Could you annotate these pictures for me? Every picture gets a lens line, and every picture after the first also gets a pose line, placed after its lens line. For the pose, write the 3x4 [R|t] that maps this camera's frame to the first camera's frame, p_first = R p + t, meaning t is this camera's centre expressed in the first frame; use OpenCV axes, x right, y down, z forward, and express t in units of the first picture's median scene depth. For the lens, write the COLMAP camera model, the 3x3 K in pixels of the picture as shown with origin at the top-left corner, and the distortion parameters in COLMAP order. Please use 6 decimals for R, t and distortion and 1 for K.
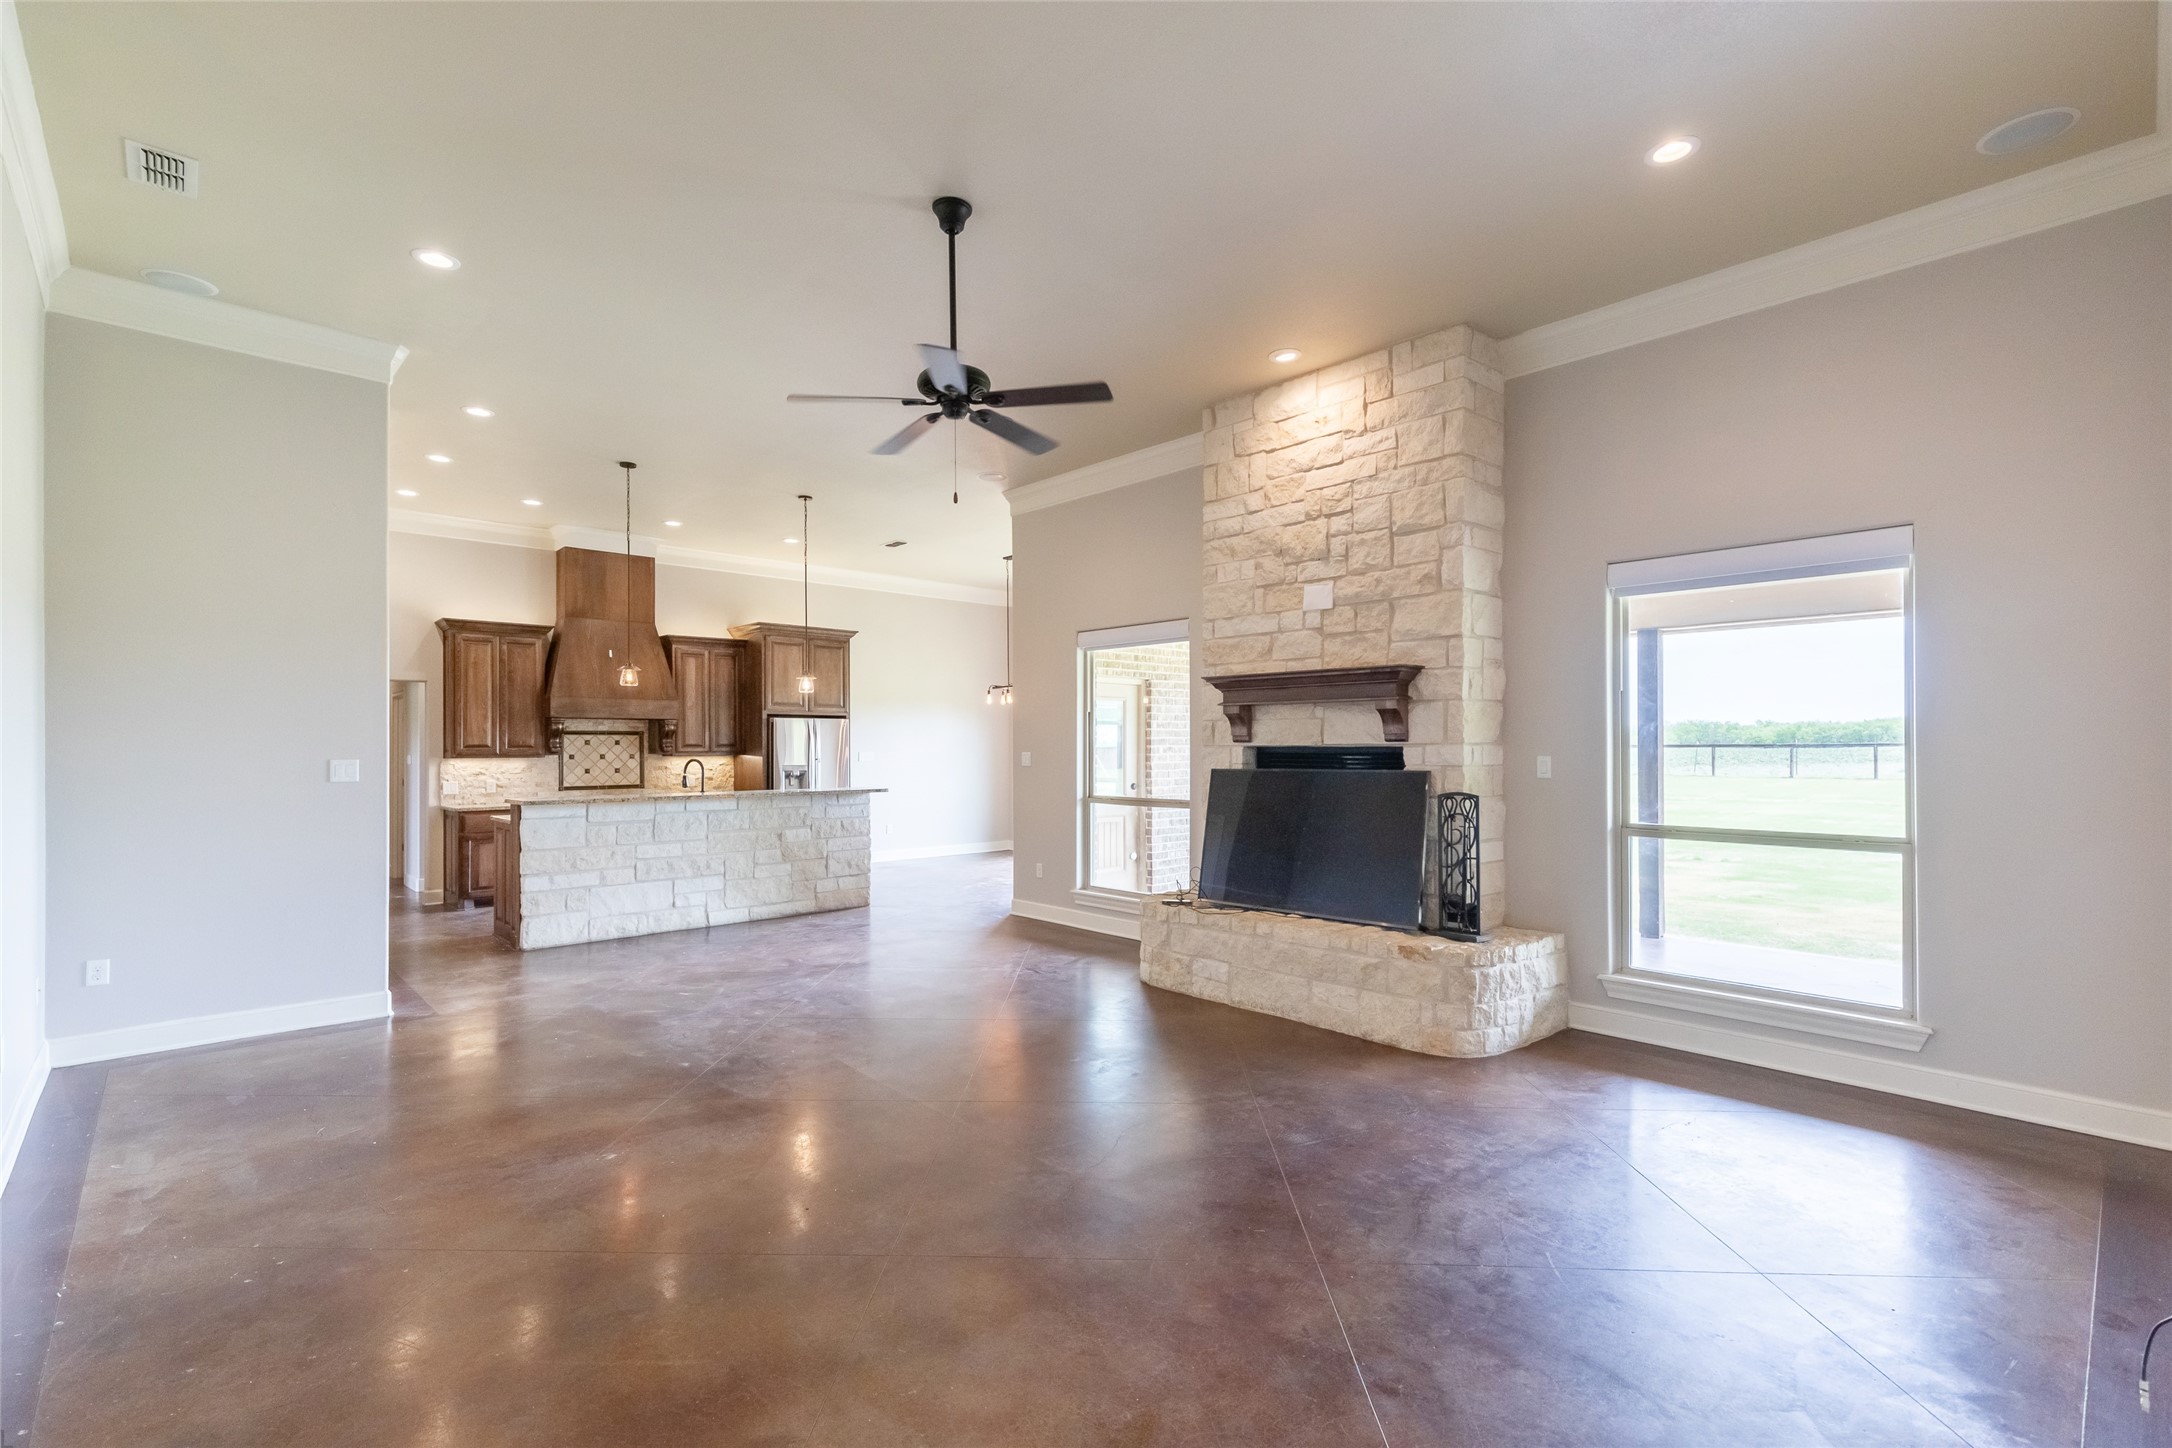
lens RADIAL K [[983.1, 0, 1083.7], [0, 983.1, 733.1], [0, 0, 1]] dist [0.008872, -0.001426]
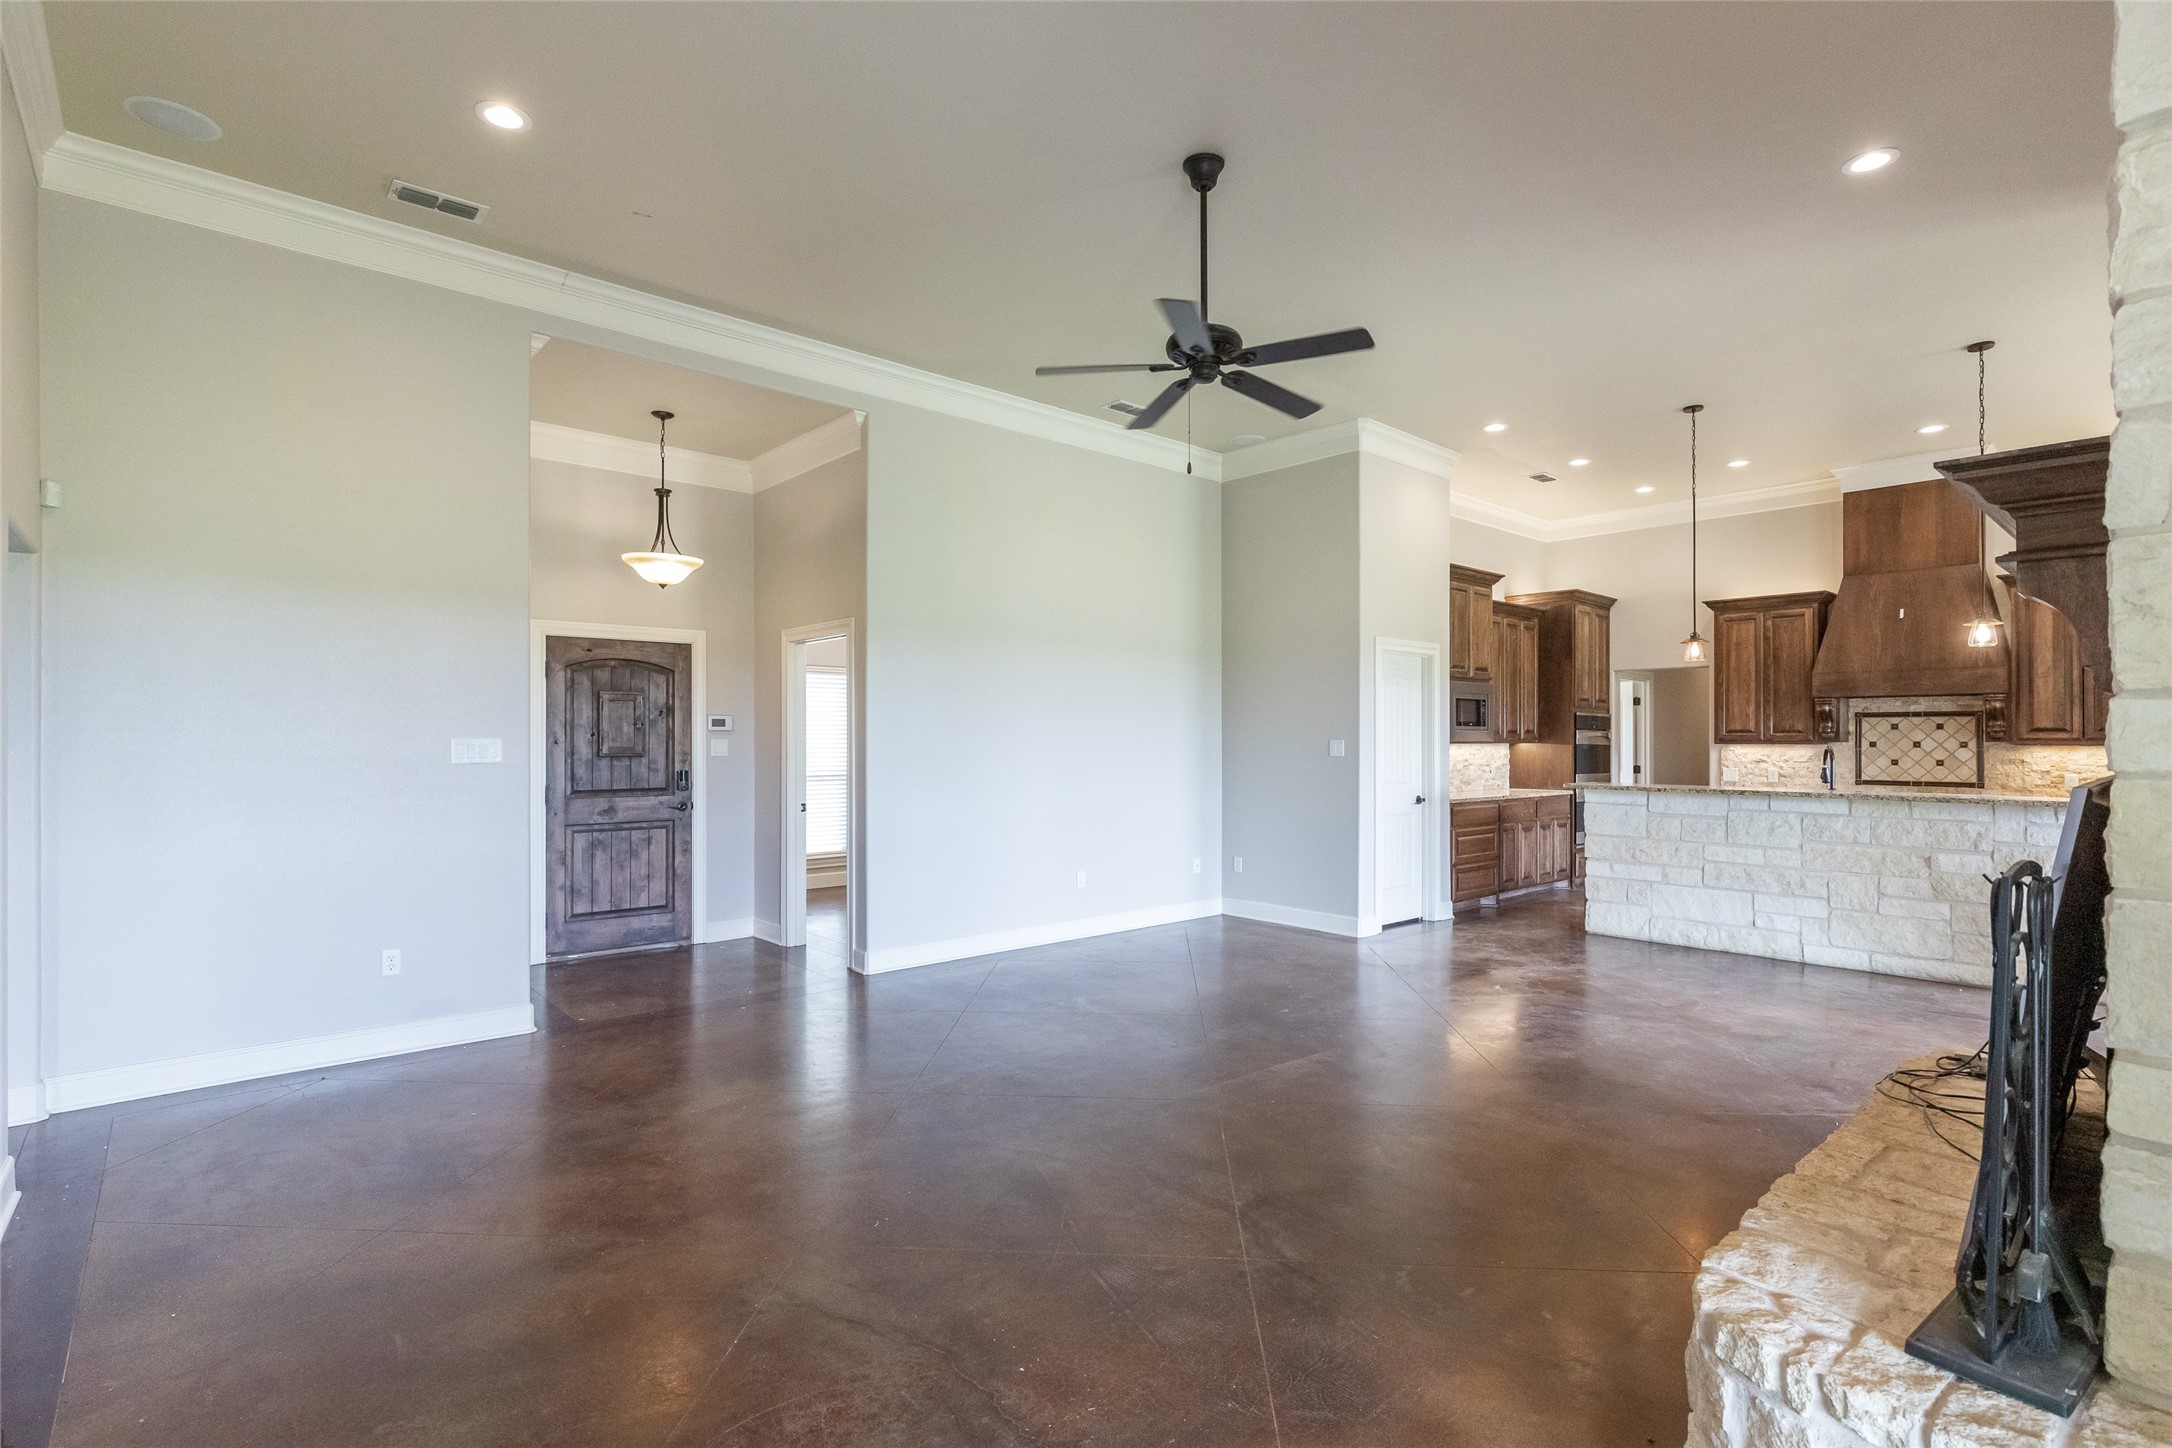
lens RADIAL K [[1026.7, 0, 1087.9], [0, 1026.7, 733.5], [0, 0, 1]] dist [-0.006176, 0.003072]
pose [[-0.019605, -0.000758, -0.999808, 0.412795], [0.011542, 0.999933, -0.000985, 0.009935], [0.999741, -0.011559, -0.019595, 0.429944]]
